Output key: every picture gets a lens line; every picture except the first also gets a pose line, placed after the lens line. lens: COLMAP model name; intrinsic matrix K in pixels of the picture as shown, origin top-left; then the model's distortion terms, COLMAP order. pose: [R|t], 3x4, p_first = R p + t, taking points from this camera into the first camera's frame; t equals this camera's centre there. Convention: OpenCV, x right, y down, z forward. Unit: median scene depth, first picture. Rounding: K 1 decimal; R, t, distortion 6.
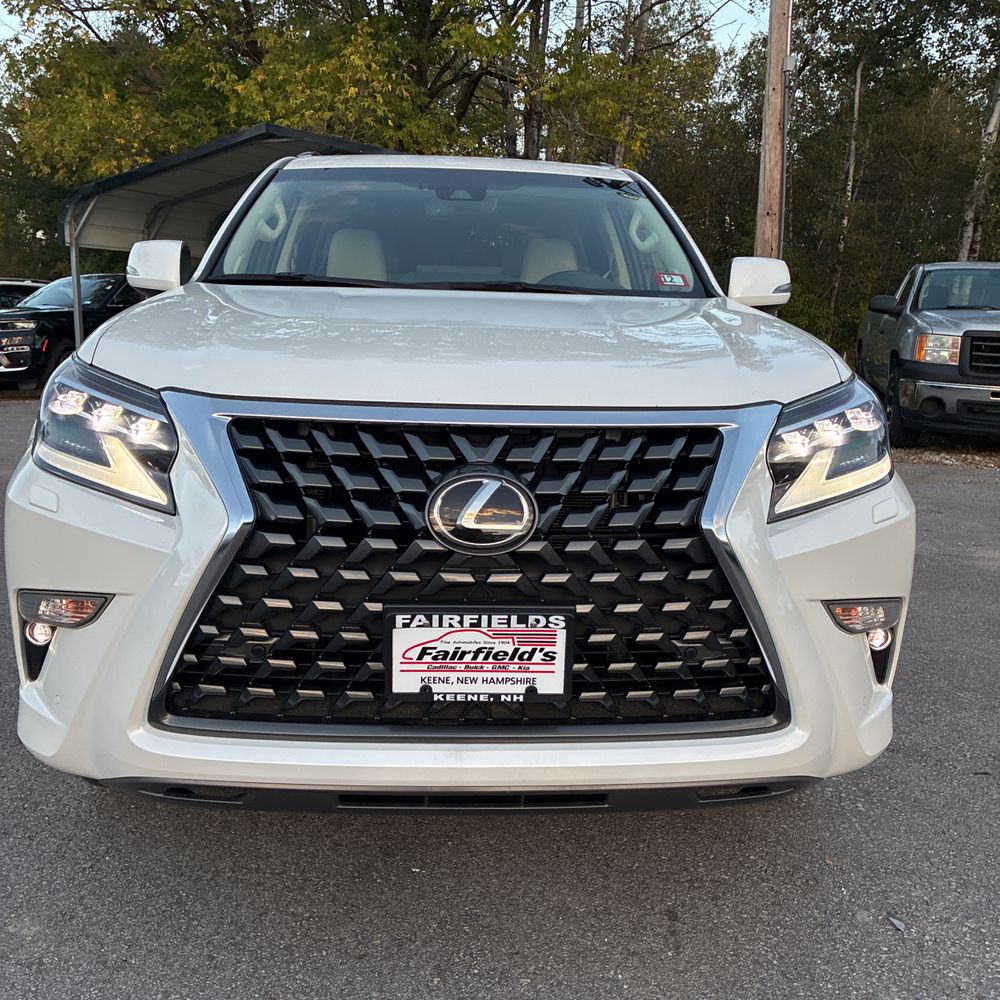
lens RADIAL K [[1019.6, 0, 500.0], [0, 1019.6, 500.0], [0, 0, 1]] dist [0.035145, -0.028682]
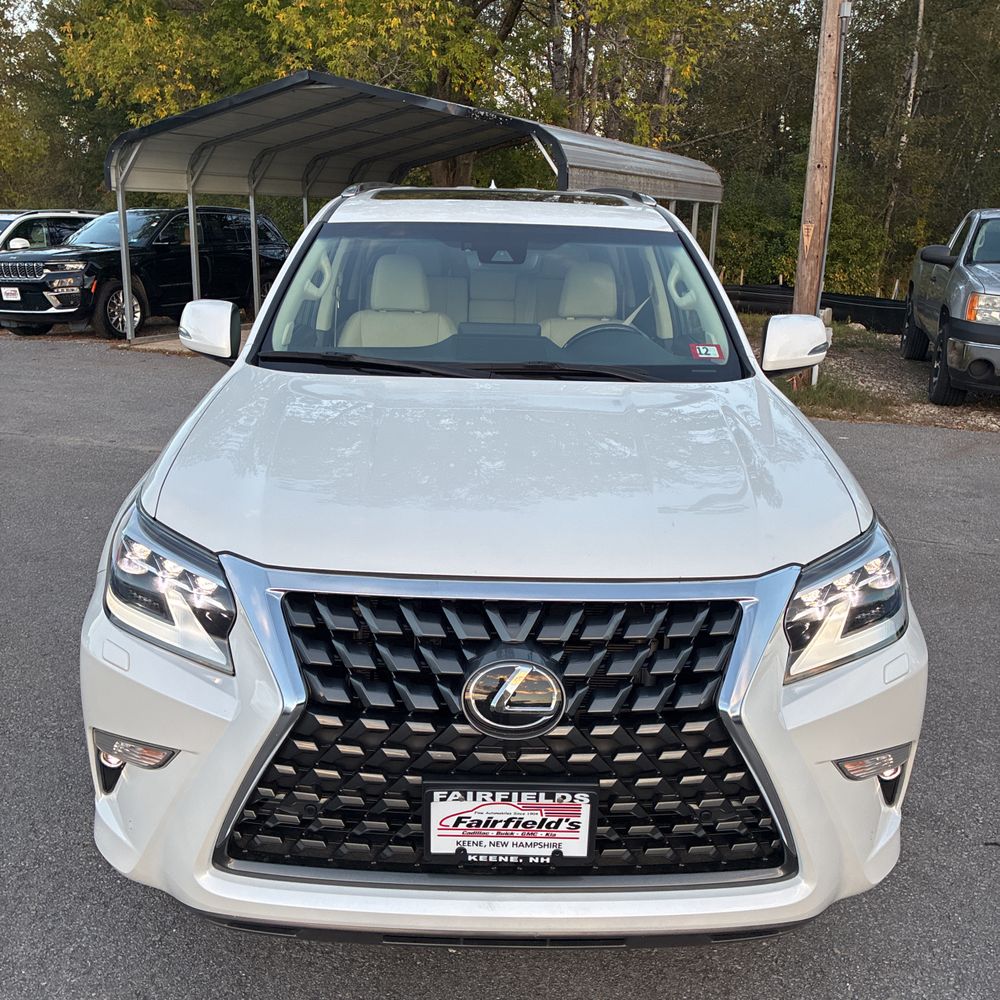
lens RADIAL K [[1021.6, 0, 496.0], [0, 1021.6, 484.2], [0, 0, 1]] dist [0.030559, -0.020812]
pose [[0.998945, 0.013251, -0.043972, 0.007040], [-0.009630, 0.996622, 0.081554, -0.260008], [0.044904, -0.081045, 0.995698, -0.056471]]
